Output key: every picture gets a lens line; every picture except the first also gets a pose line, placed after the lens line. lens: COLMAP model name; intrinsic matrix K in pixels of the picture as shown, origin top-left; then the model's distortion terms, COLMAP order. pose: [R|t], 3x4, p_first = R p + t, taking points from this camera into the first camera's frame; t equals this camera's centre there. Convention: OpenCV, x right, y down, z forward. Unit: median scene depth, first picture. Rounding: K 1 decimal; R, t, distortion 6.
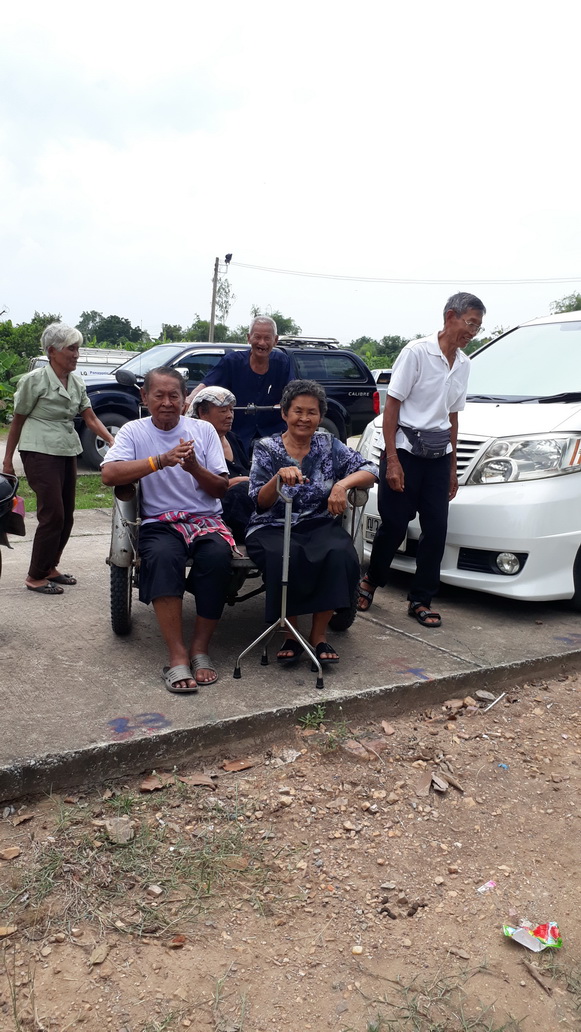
lens RADIAL K [[810.3, 0, 293.0], [0, 810.3, 519.3], [0, 0, 1]] dist [0.004882, -0.005220]
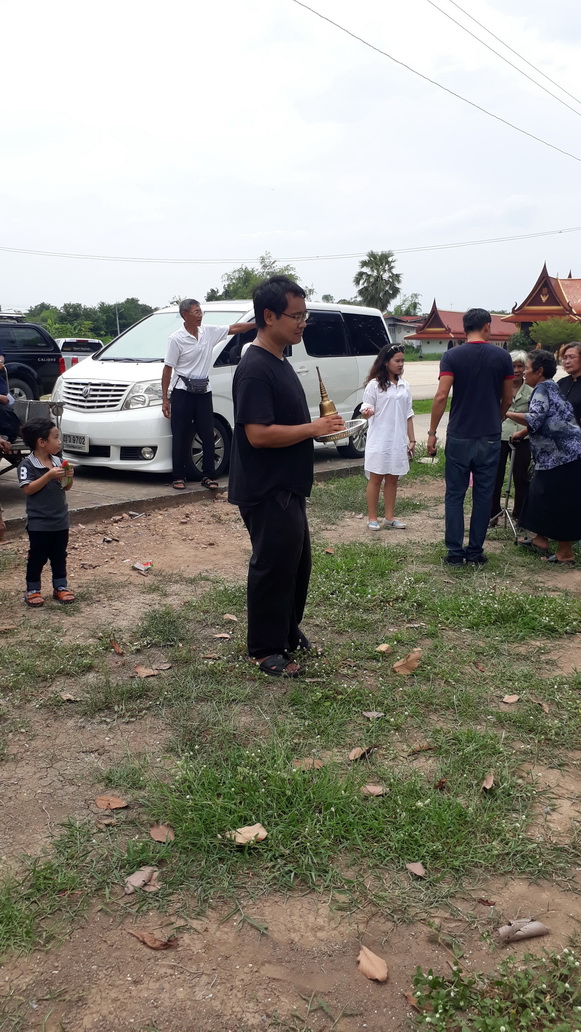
lens RADIAL K [[810.3, 0, 295.7], [0, 810.3, 511.2], [0, 0, 1]] dist [0.004882, -0.005220]
pose [[0.929058, -0.075667, 0.362114, -0.080292], [0.065006, 0.997019, 0.041552, 0.123215], [-0.364179, -0.015064, 0.931207, -0.734351]]
